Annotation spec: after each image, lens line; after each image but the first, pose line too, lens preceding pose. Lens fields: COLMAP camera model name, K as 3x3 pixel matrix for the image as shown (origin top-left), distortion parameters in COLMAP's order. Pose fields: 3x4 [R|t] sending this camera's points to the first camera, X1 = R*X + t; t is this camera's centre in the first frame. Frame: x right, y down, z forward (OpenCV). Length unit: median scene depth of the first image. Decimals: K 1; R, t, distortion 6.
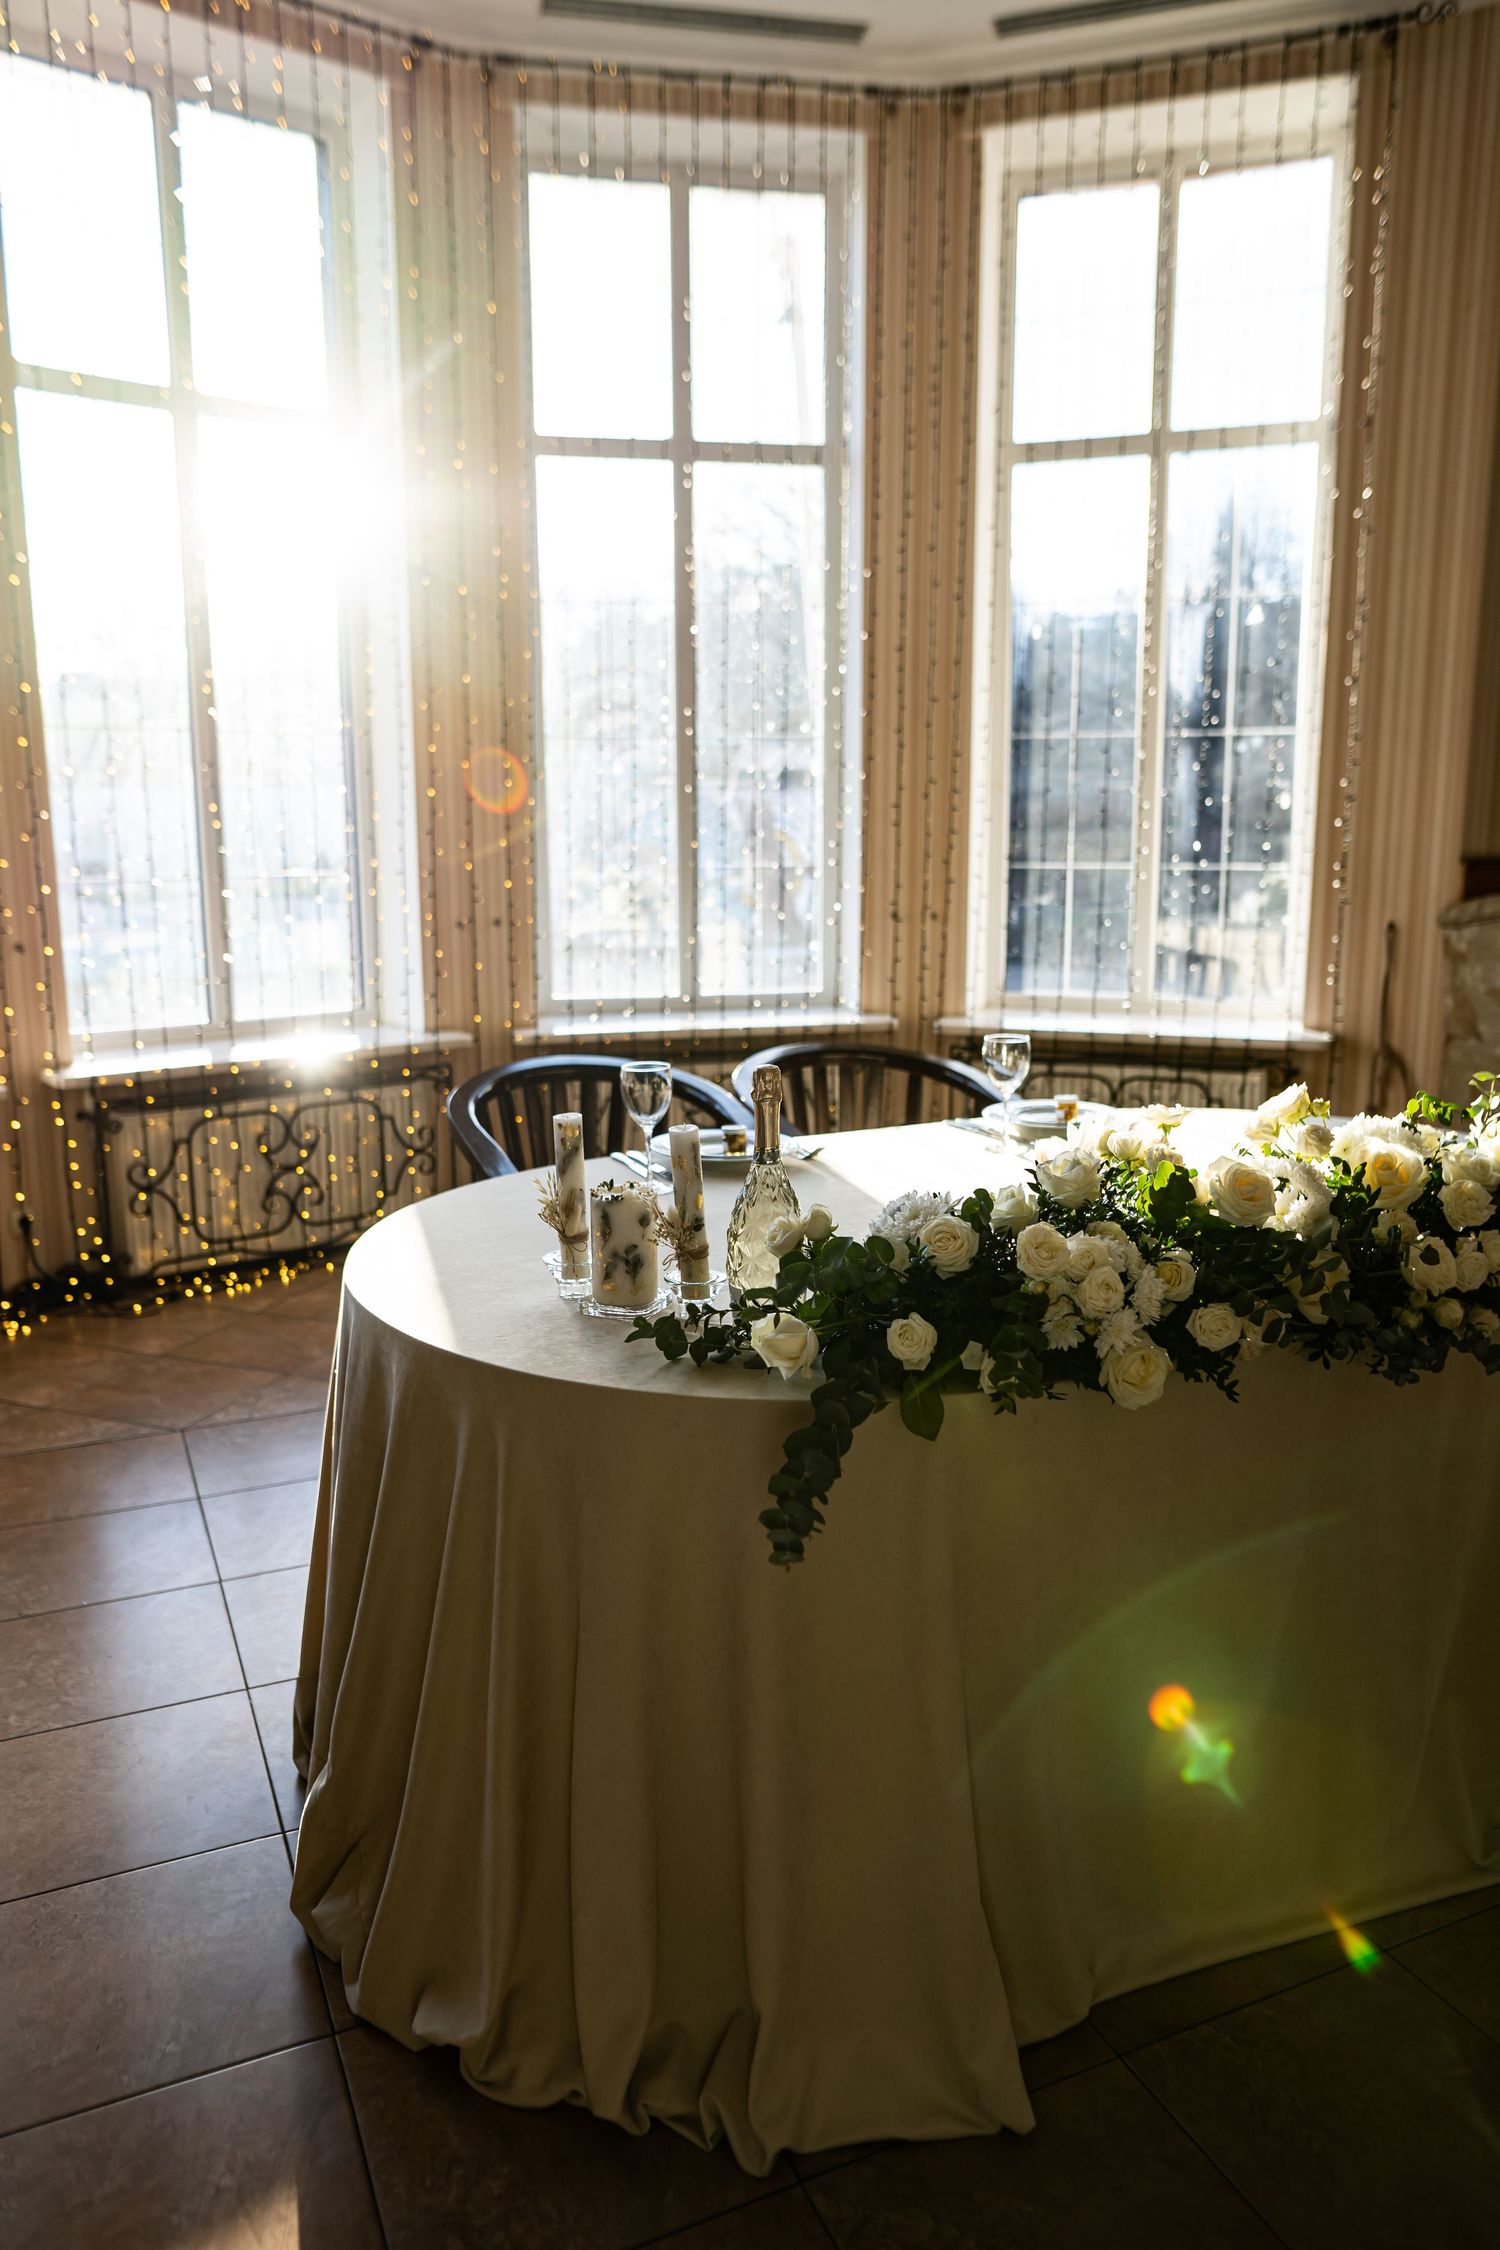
lens RADIAL K [[1568.4, 0, 735.7], [0, 1568.4, 1128.8], [0, 0, 1]] dist [-0.051479, 0.047565]
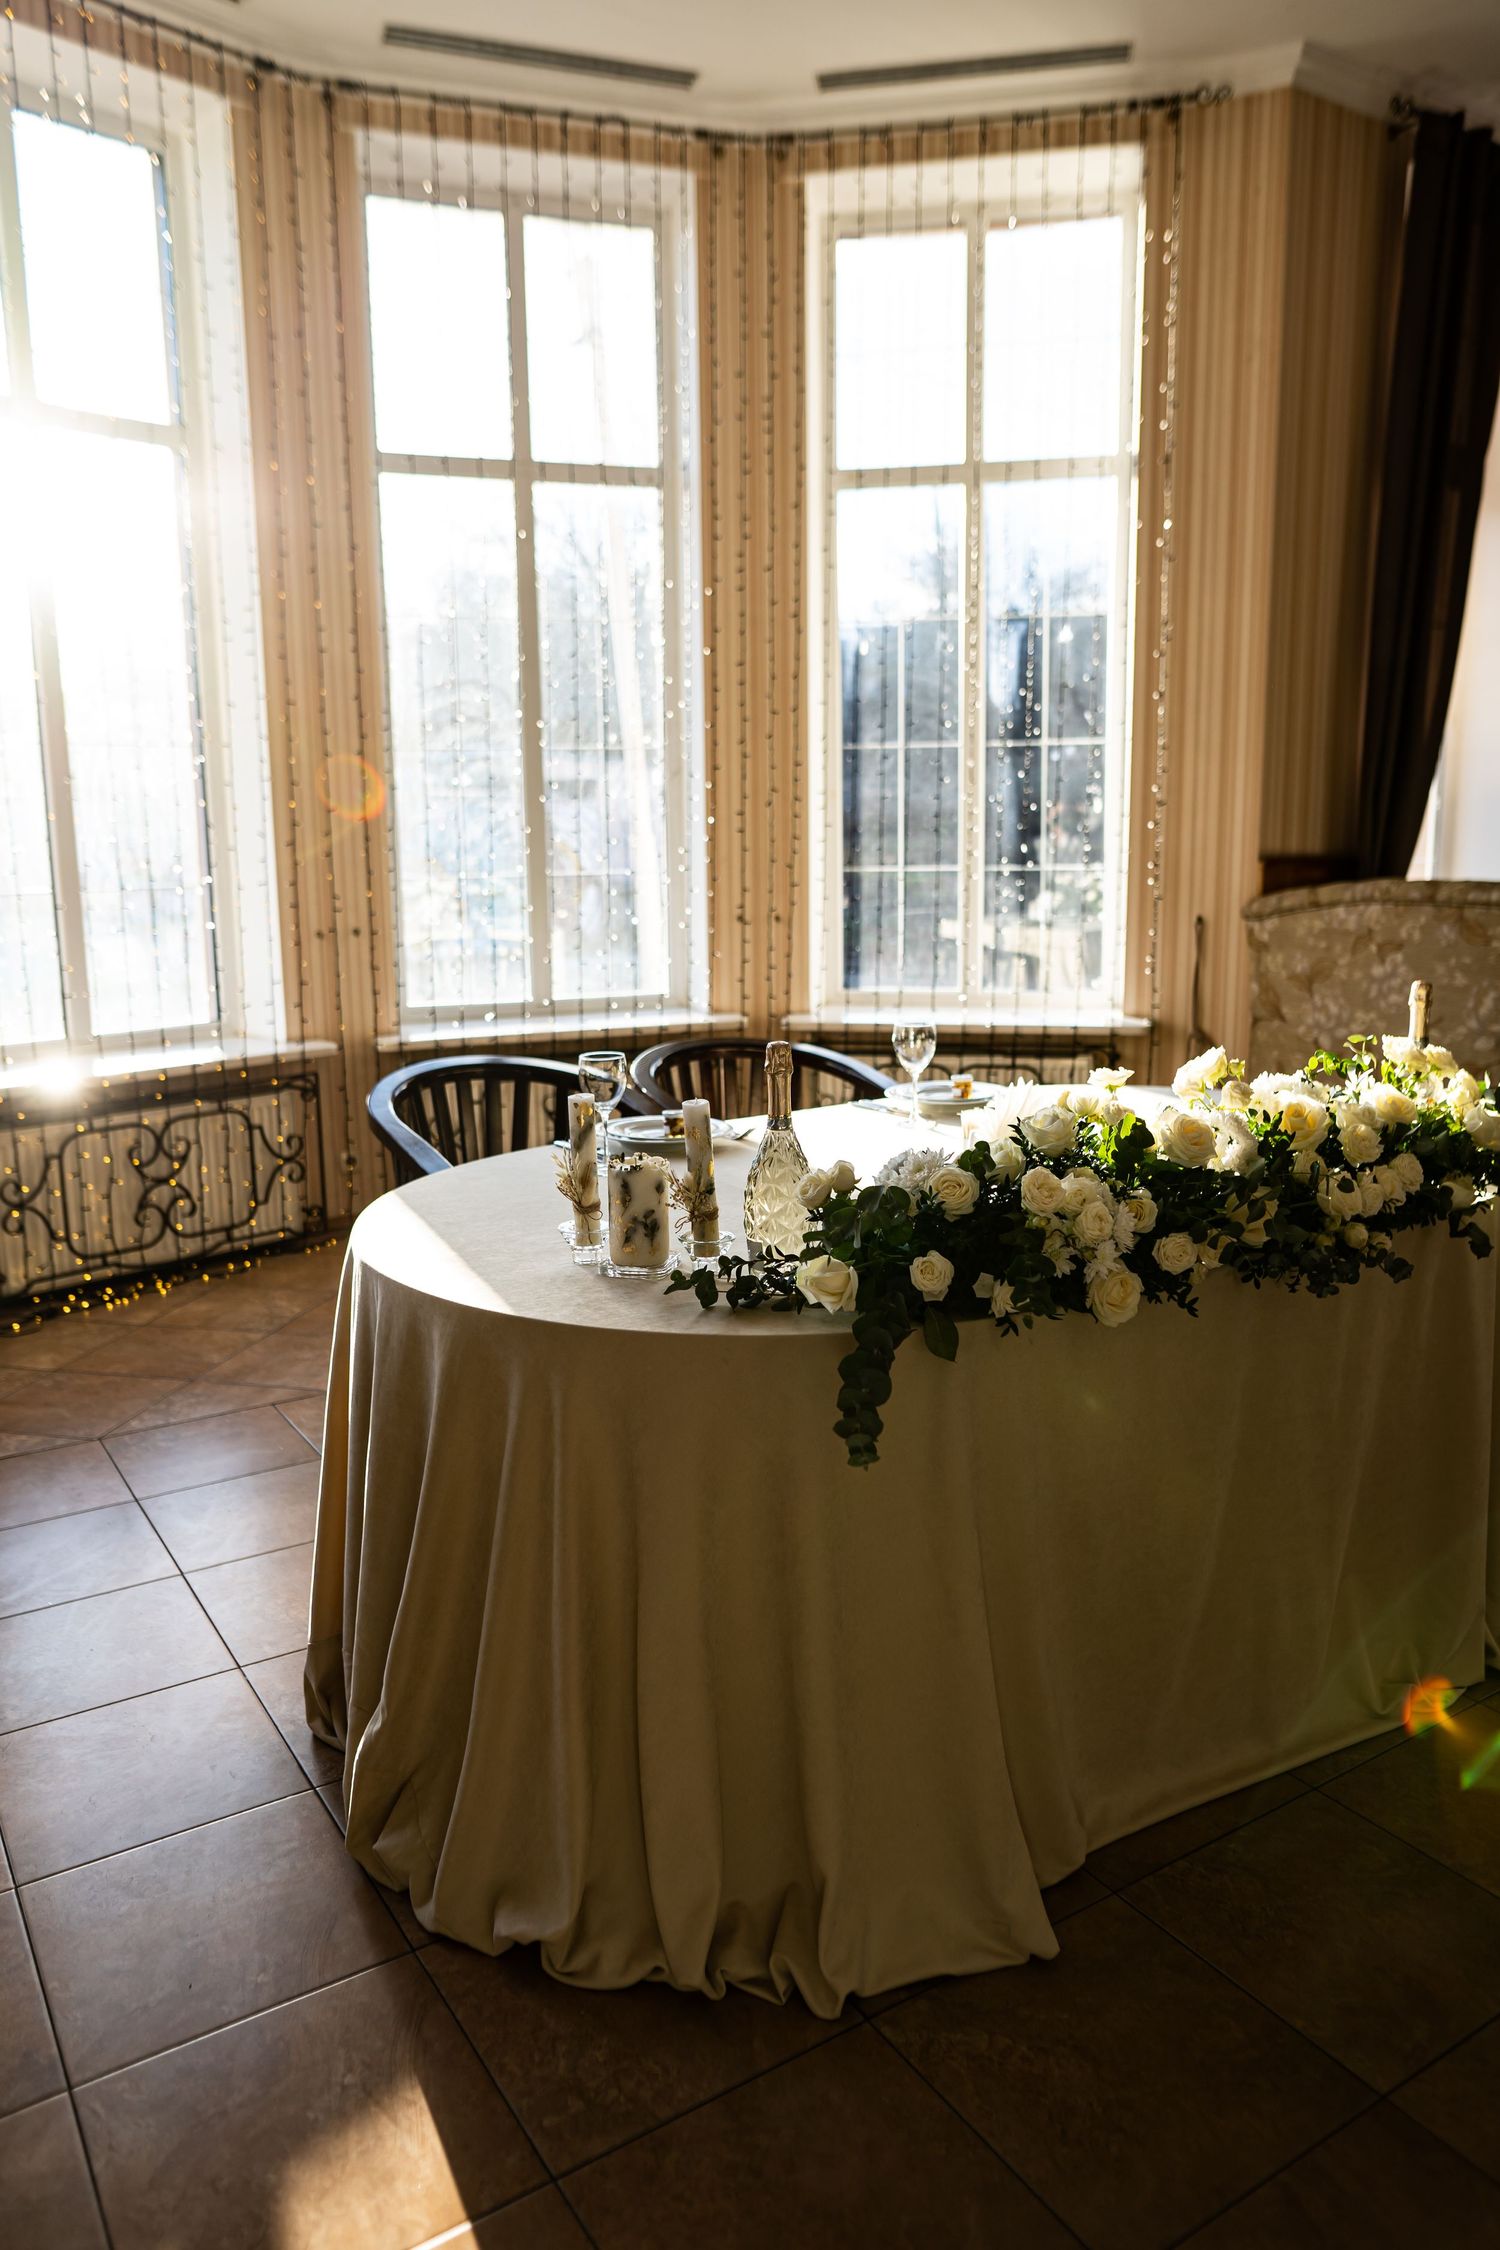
lens RADIAL K [[1568.4, 0, 735.7], [0, 1568.4, 1128.8], [0, 0, 1]] dist [-0.051479, 0.047565]
pose [[0.989470, -0.035145, 0.140407, -0.063047], [0.036019, 0.999344, -0.003688, 0.009189], [-0.140185, 0.008706, 0.990087, -0.039370]]
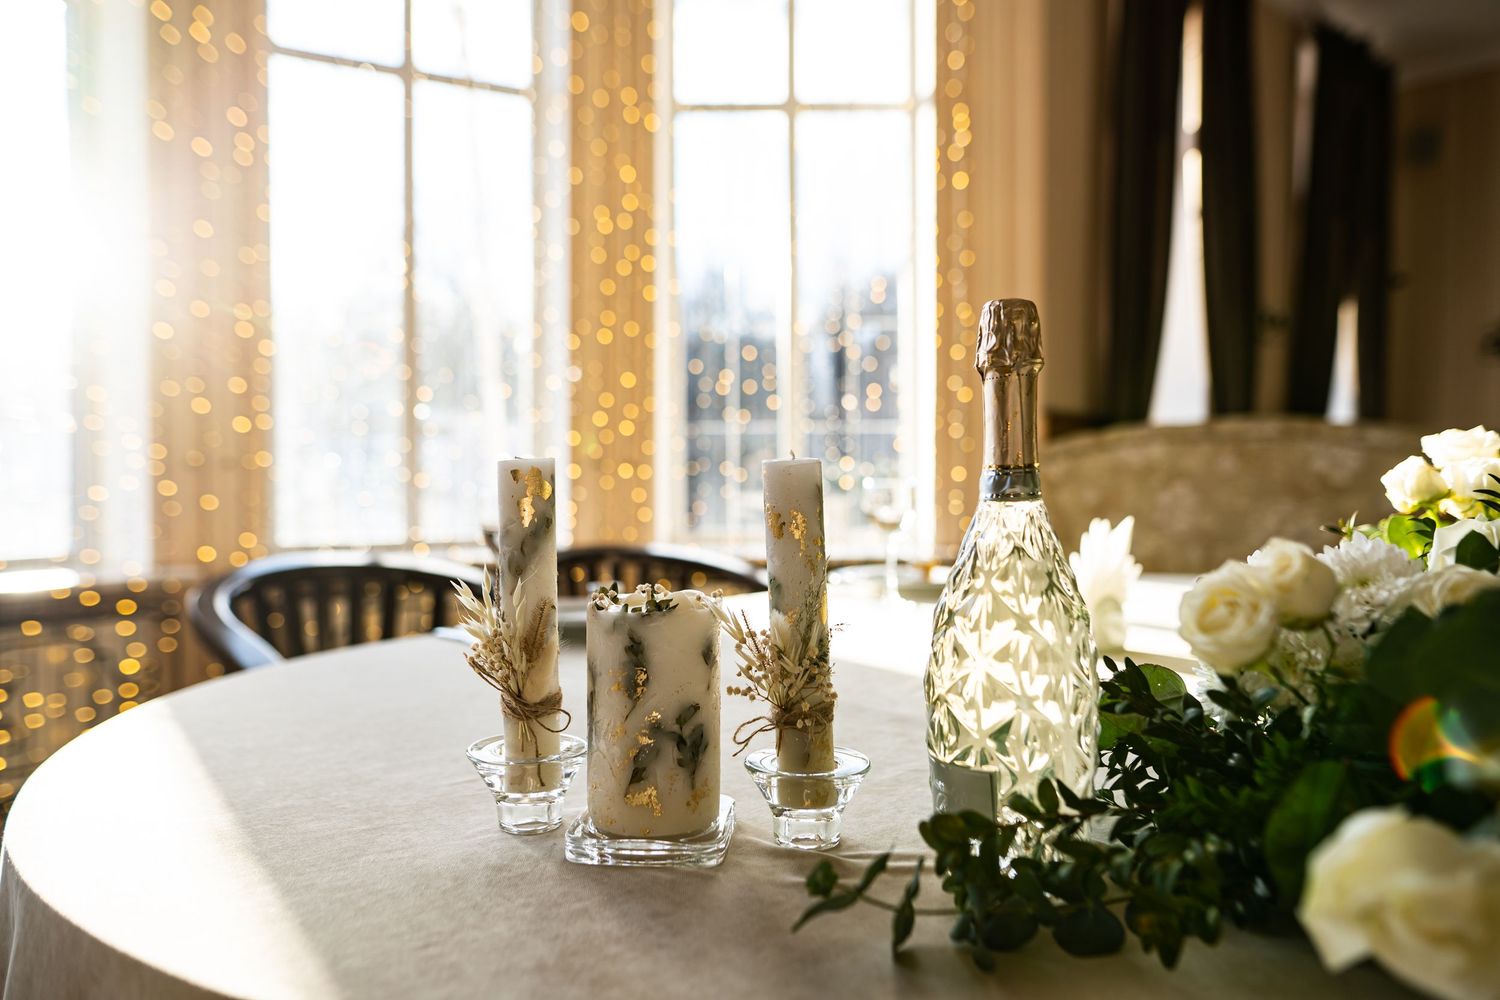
lens RADIAL K [[1045.6, 0, 748.4], [0, 1045.6, 497.3], [0, 0, 1]] dist [-0.051479, 0.047565]
pose [[0.942387, -0.000604, 0.334524, -0.062077], [0.057048, 0.985641, -0.158929, 0.025003], [-0.329625, 0.168856, 0.928889, 0.271026]]
